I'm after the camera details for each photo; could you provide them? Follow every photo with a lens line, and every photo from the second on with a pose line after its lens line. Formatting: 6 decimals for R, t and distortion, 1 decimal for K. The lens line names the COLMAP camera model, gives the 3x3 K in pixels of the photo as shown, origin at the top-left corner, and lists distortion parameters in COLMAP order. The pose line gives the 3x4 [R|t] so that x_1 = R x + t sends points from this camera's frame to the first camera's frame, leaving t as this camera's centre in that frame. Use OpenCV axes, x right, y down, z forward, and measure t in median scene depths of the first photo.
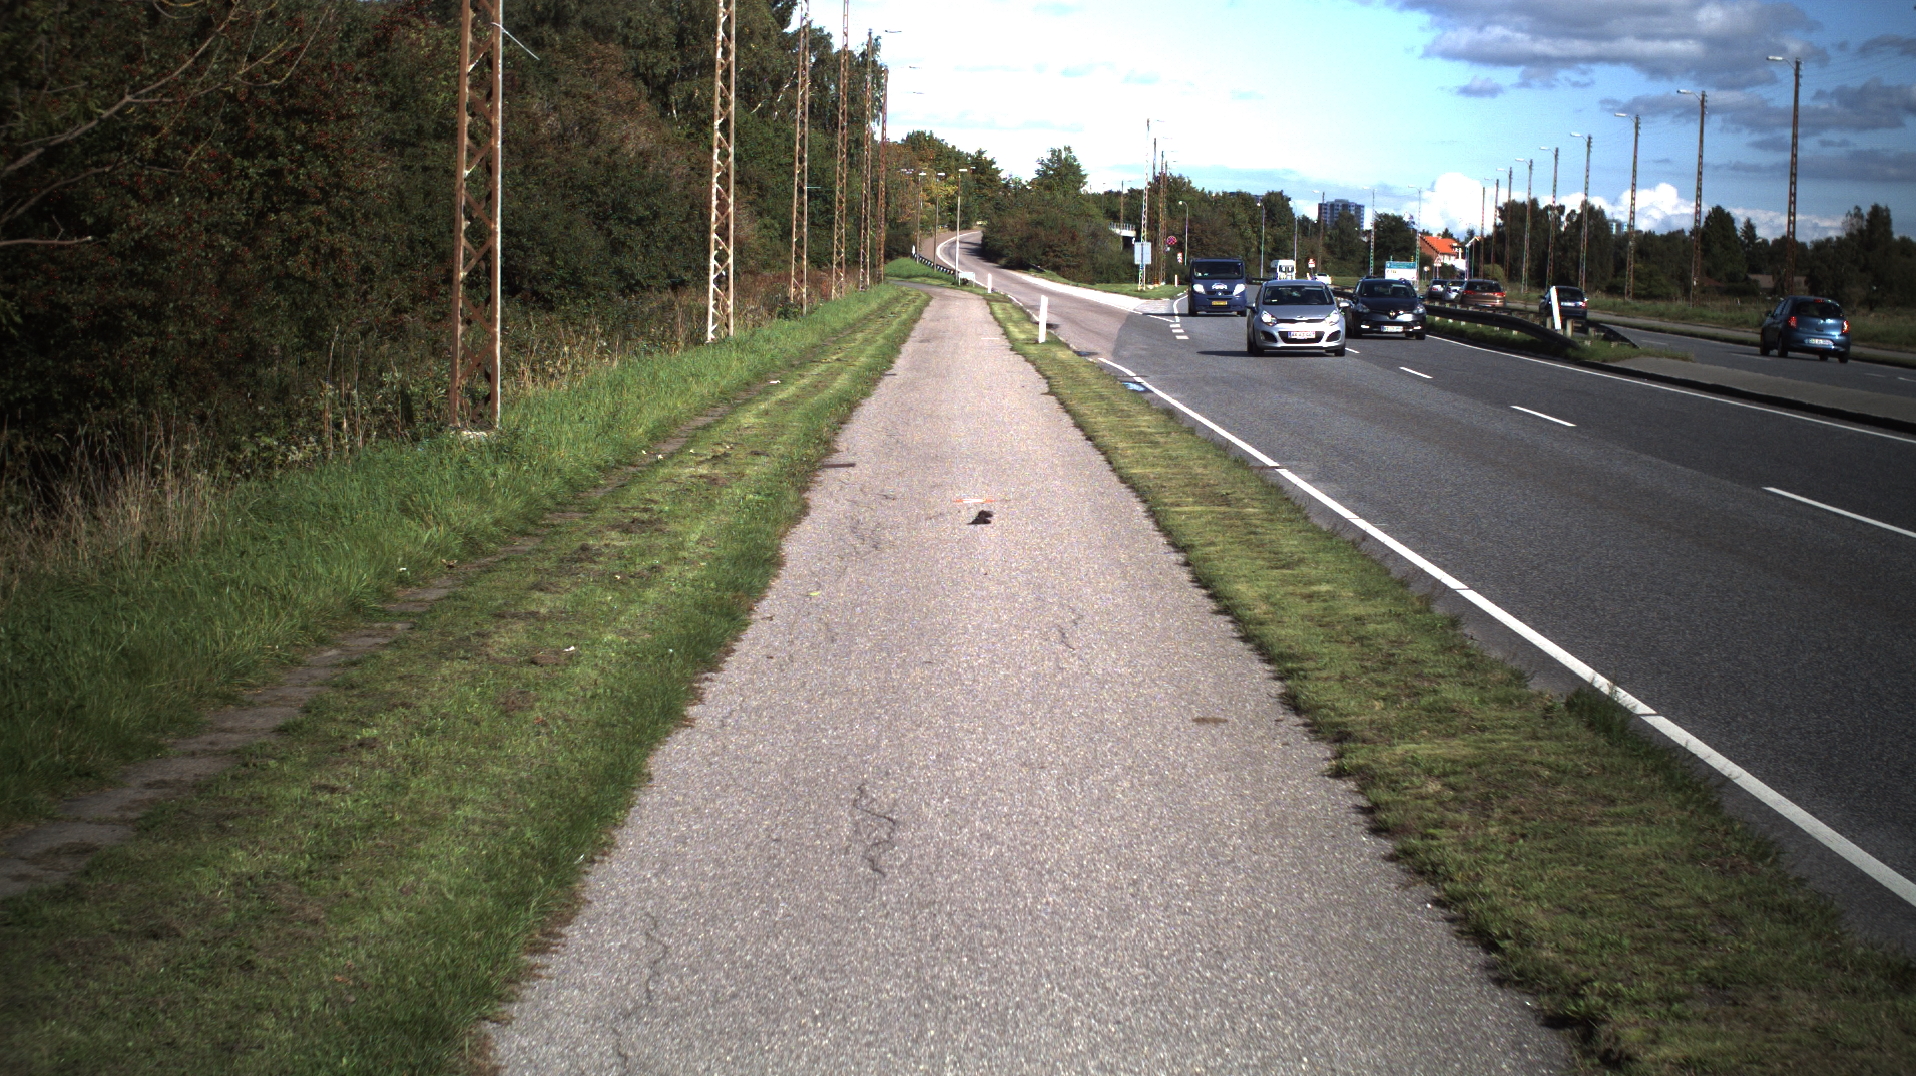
lens RADIAL K [[3322.0, 0, 958.0], [0, 3322.0, 538.0], [0, 0, 1]] dist [-0.279066, 0.253239]
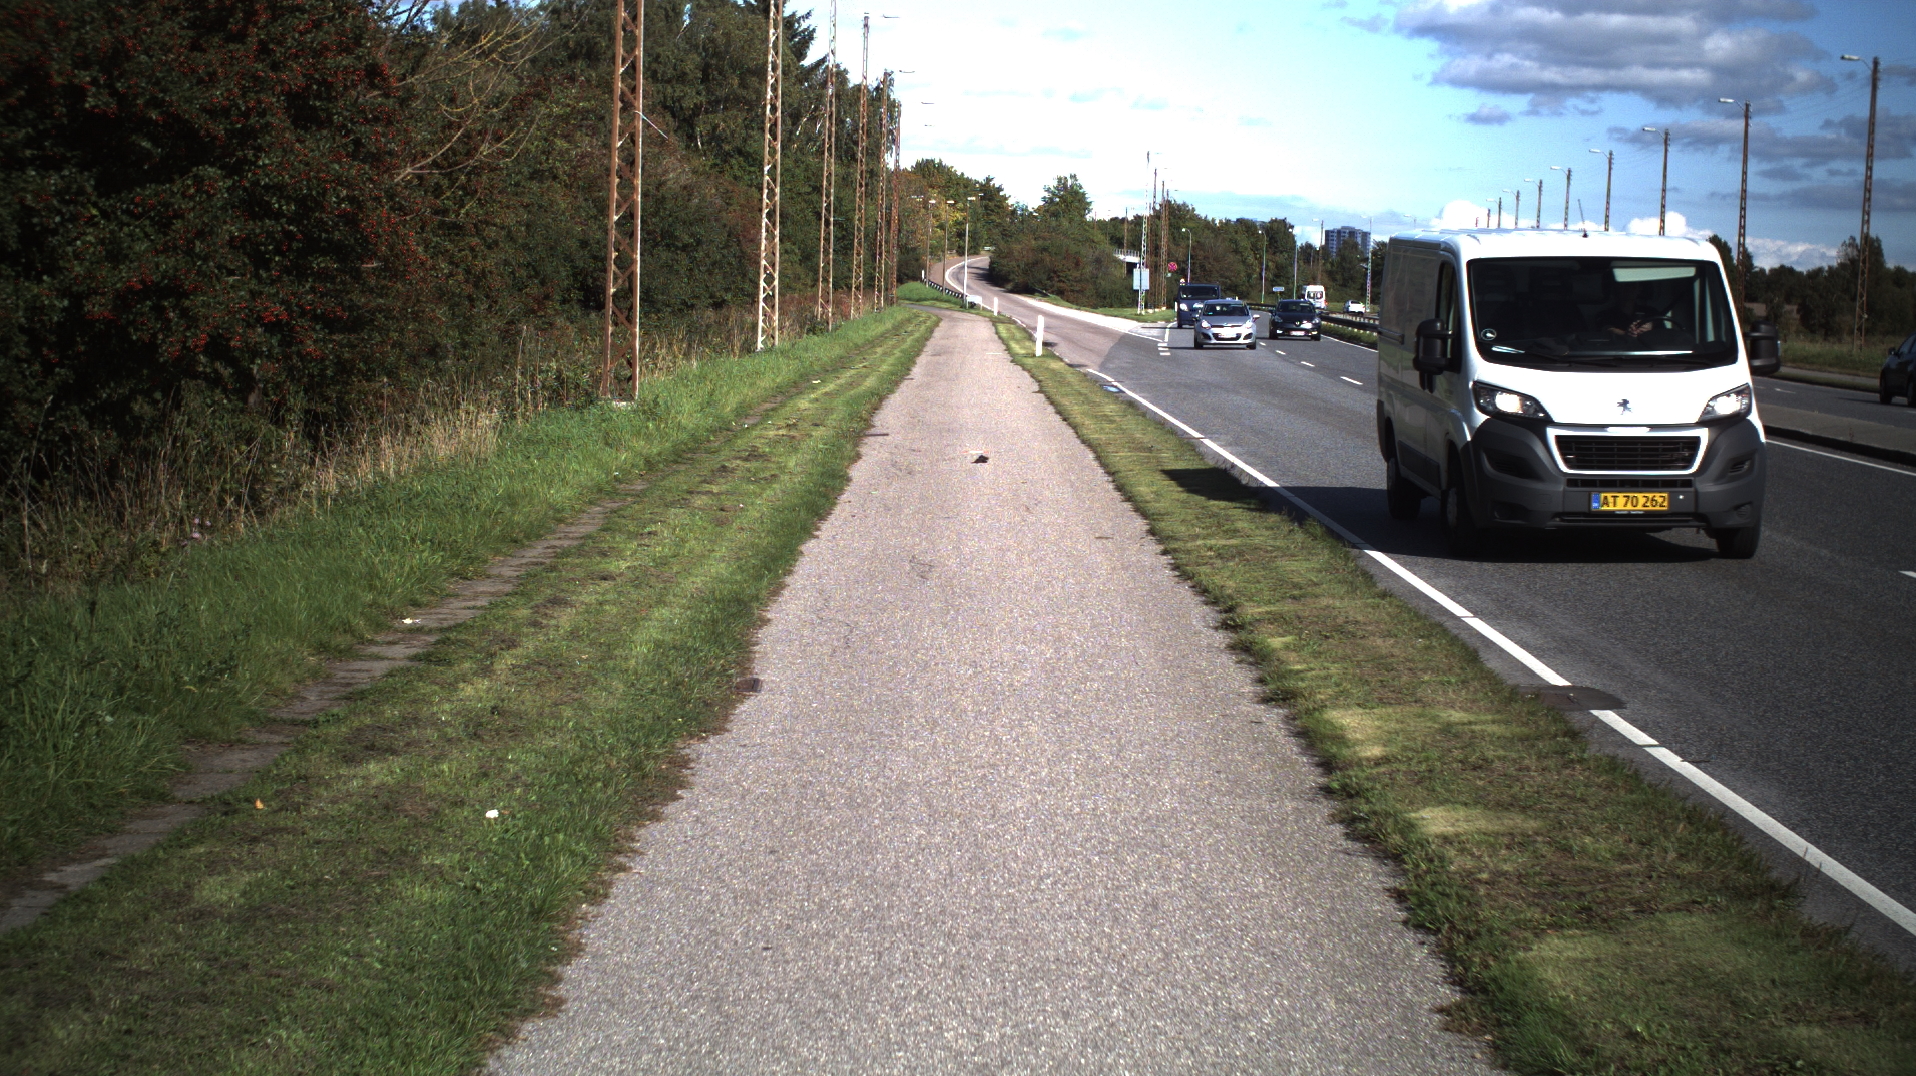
lens RADIAL K [[3322.0, 0, 958.0], [0, 3322.0, 538.0], [0, 0, 1]] dist [-0.279066, 0.253239]
pose [[0.999979, 0.006137, -0.001955, 0.000005], [-0.006151, 0.999954, -0.007335, 0.004639], [0.001910, 0.007347, 0.999971, -0.054265]]
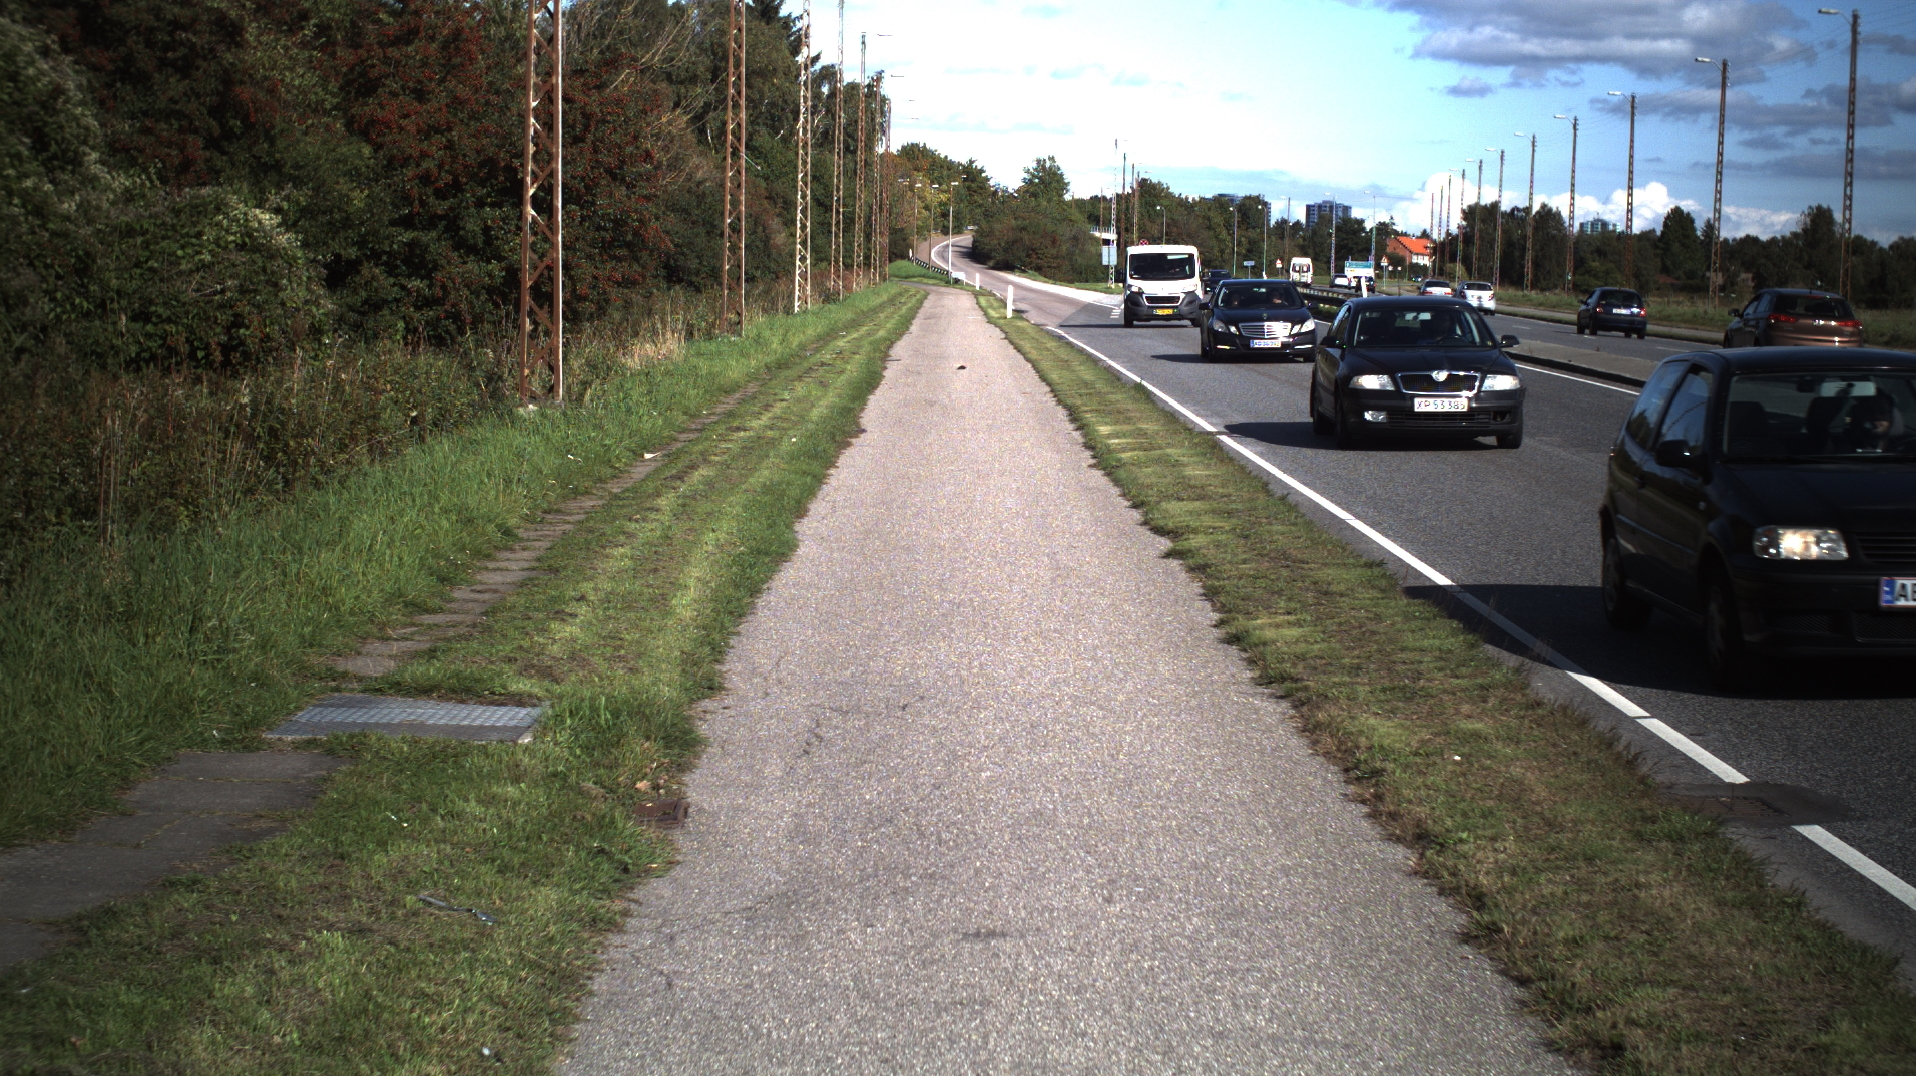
lens RADIAL K [[3322.0, 0, 958.0], [0, 3322.0, 538.0], [0, 0, 1]] dist [-0.279066, 0.253239]
pose [[0.999984, -0.005440, 0.001801, -0.000035], [0.005441, 0.999985, -0.000705, 0.013877], [-0.001797, 0.000714, 0.999998, -0.162892]]
